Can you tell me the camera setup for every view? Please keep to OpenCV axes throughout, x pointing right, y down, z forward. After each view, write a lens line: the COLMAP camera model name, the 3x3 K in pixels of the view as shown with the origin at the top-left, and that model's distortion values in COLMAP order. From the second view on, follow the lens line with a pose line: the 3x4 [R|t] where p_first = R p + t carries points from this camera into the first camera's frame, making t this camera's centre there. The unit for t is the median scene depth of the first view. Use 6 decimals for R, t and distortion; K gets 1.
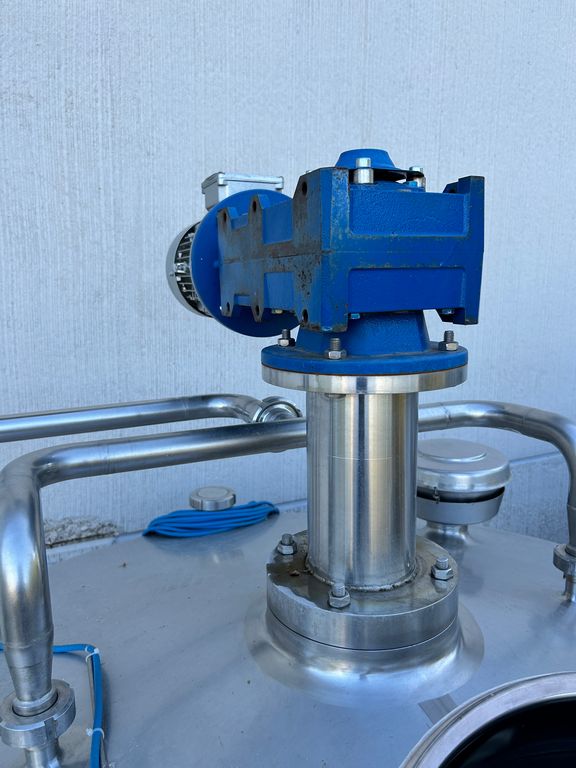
lens RADIAL K [[579.2, 0, 292.5], [0, 579.2, 389.5], [0, 0, 1]] dist [0.018009, -0.024911]
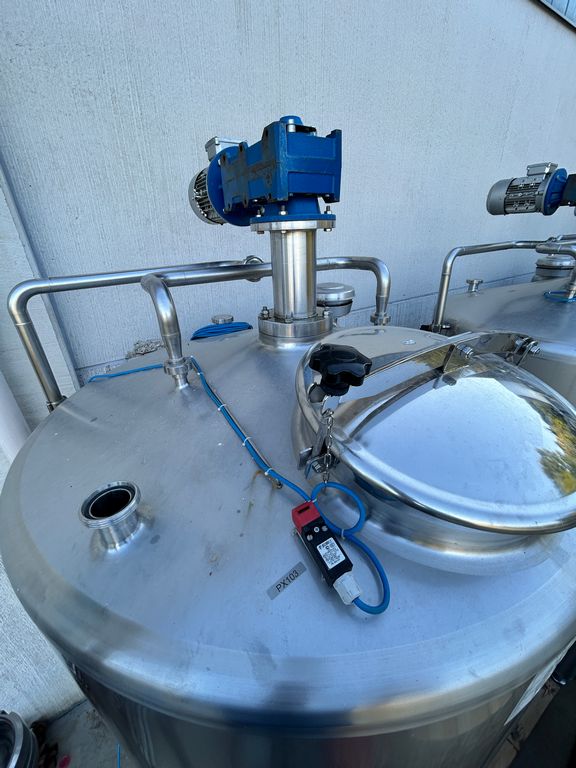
lens RADIAL K [[311.3, 0, 287.7], [0, 311.3, 384.7], [0, 0, 1]] dist [-0.000809, -0.000116]
pose [[0.989591, -0.080544, 0.119261, -0.086929], [0.047183, 0.964492, 0.259864, 0.210716], [-0.135957, -0.251532, 0.958252, -0.317883]]
